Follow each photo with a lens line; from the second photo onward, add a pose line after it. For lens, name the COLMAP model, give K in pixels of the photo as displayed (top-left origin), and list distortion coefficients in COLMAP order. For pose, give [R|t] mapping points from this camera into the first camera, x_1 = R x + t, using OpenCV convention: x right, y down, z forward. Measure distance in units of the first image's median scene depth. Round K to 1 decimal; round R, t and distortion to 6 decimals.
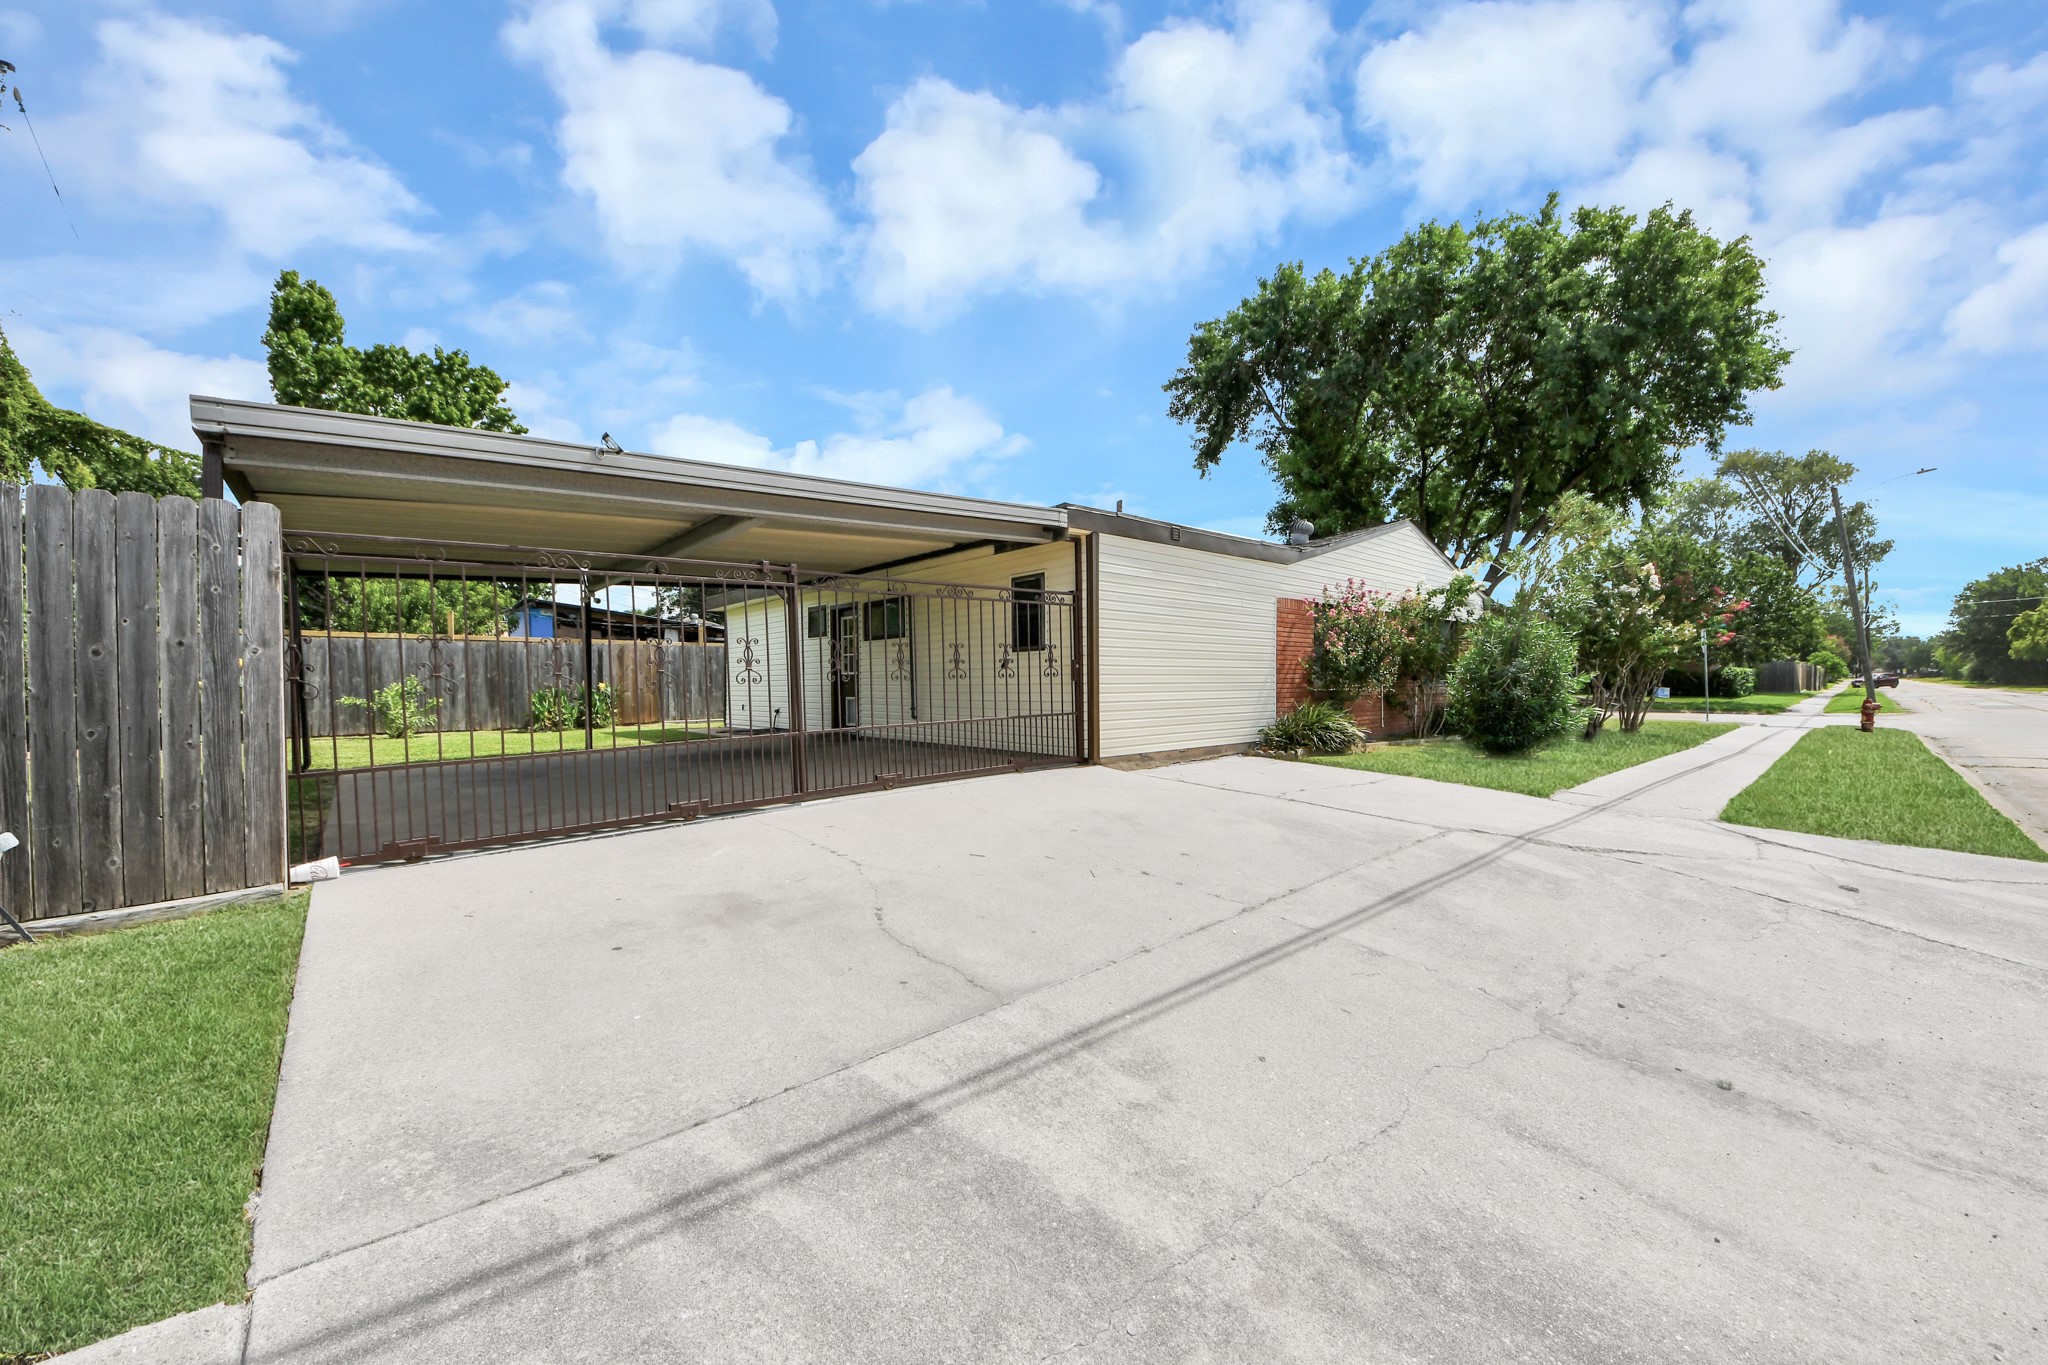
lens RADIAL K [[719.3, 0, 1081.1], [0, 719.3, 692.5], [0, 0, 1]] dist [0.019271, -0.013063]
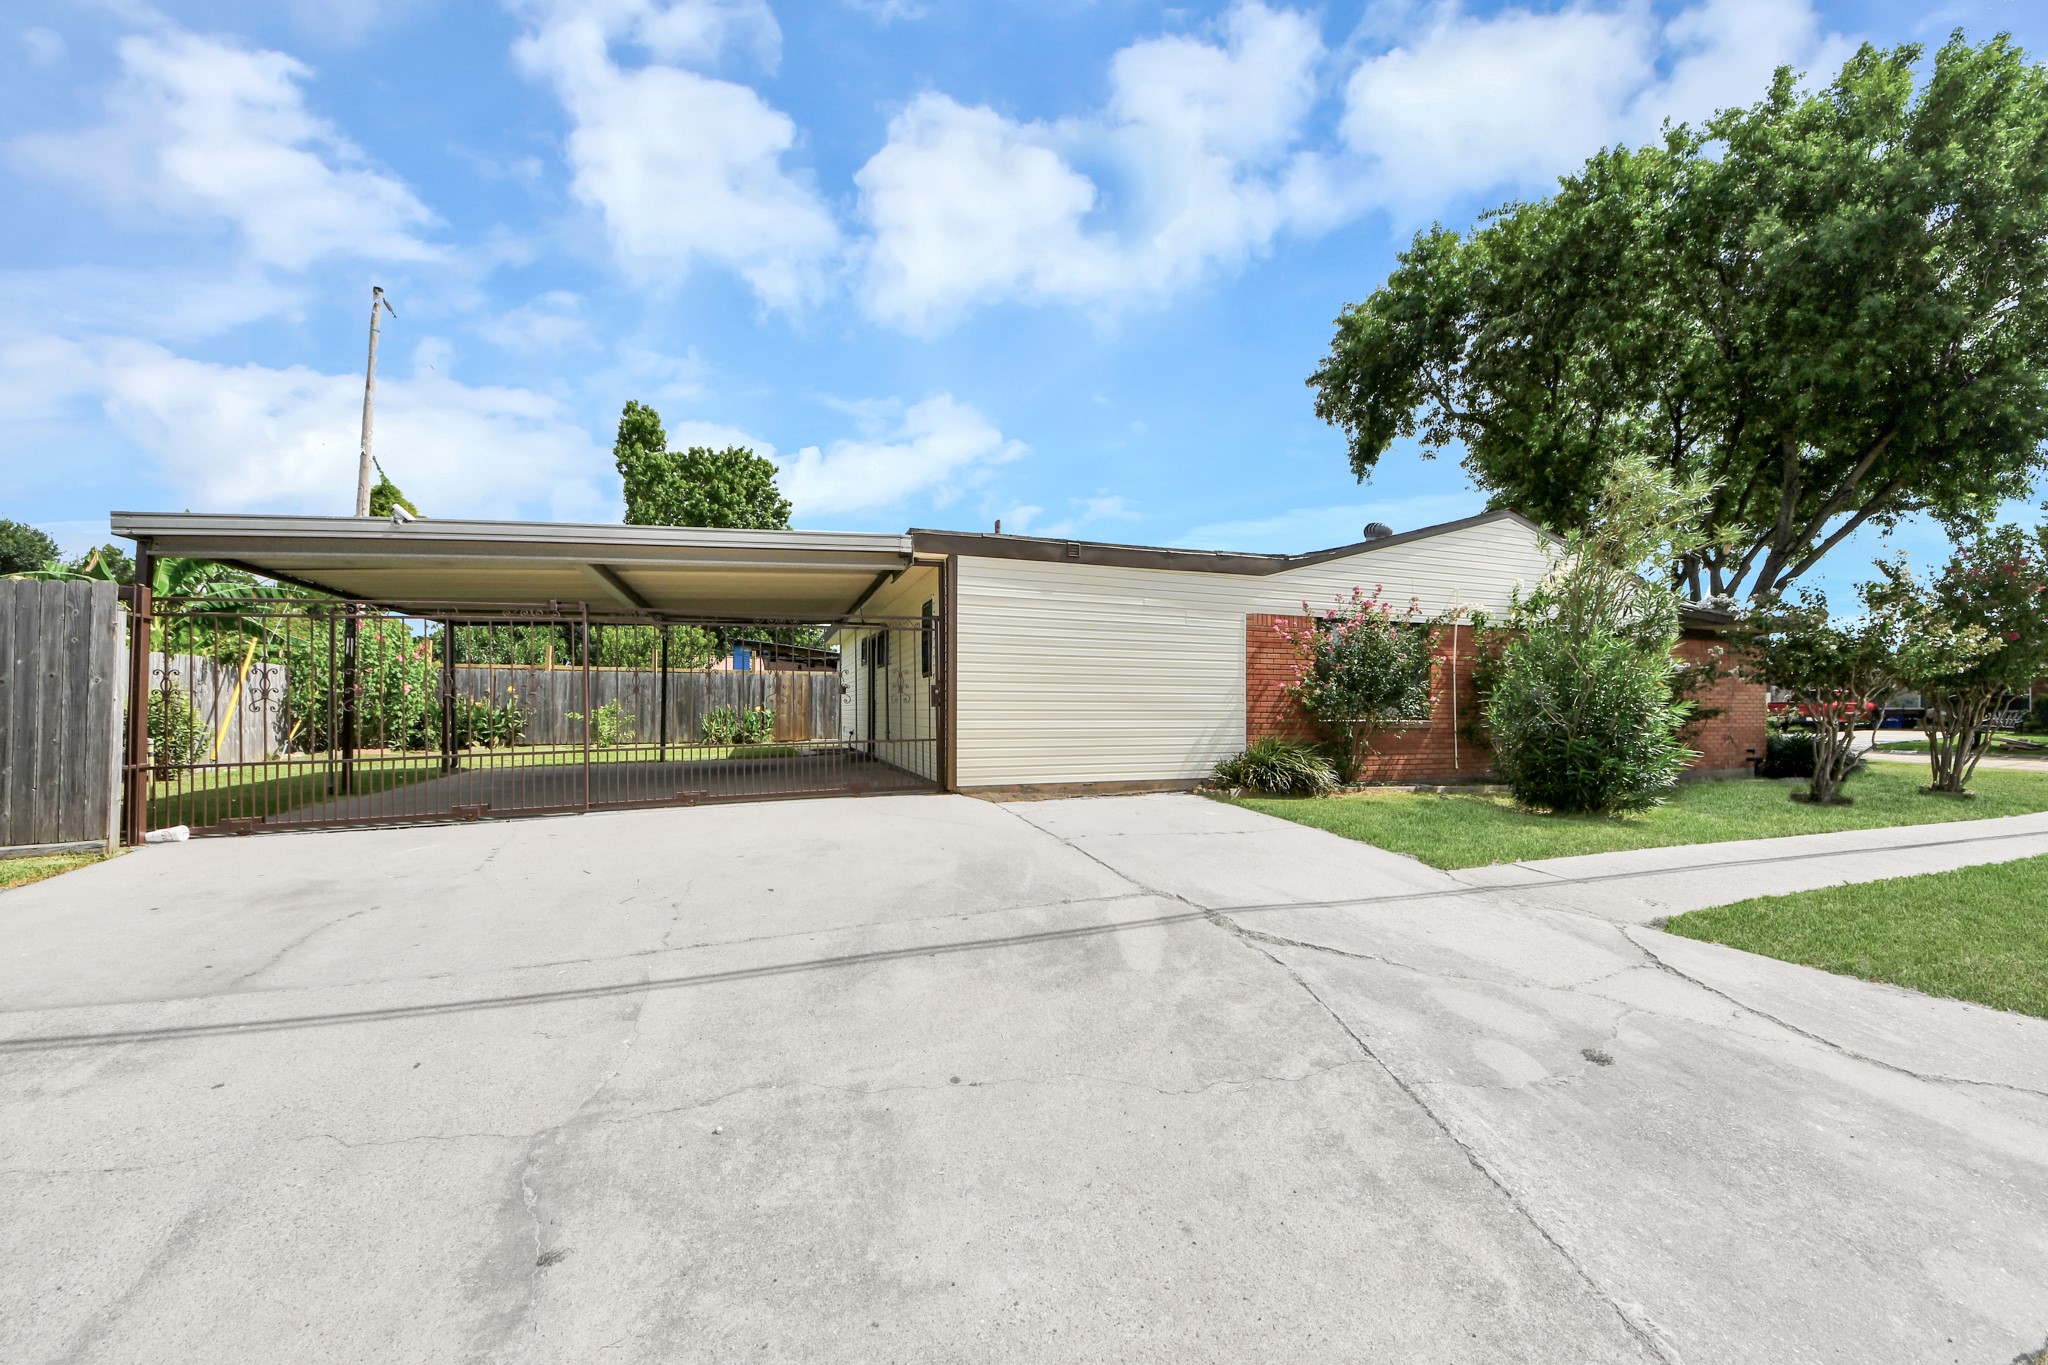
lens RADIAL K [[719.3, 0, 1081.1], [0, 719.3, 692.5], [0, 0, 1]] dist [0.019271, -0.013063]
pose [[0.932344, -0.000050, -0.361573, 0.992050], [-0.013477, 0.999300, -0.034890, -0.007196], [0.361322, 0.037402, 0.931691, 0.291311]]
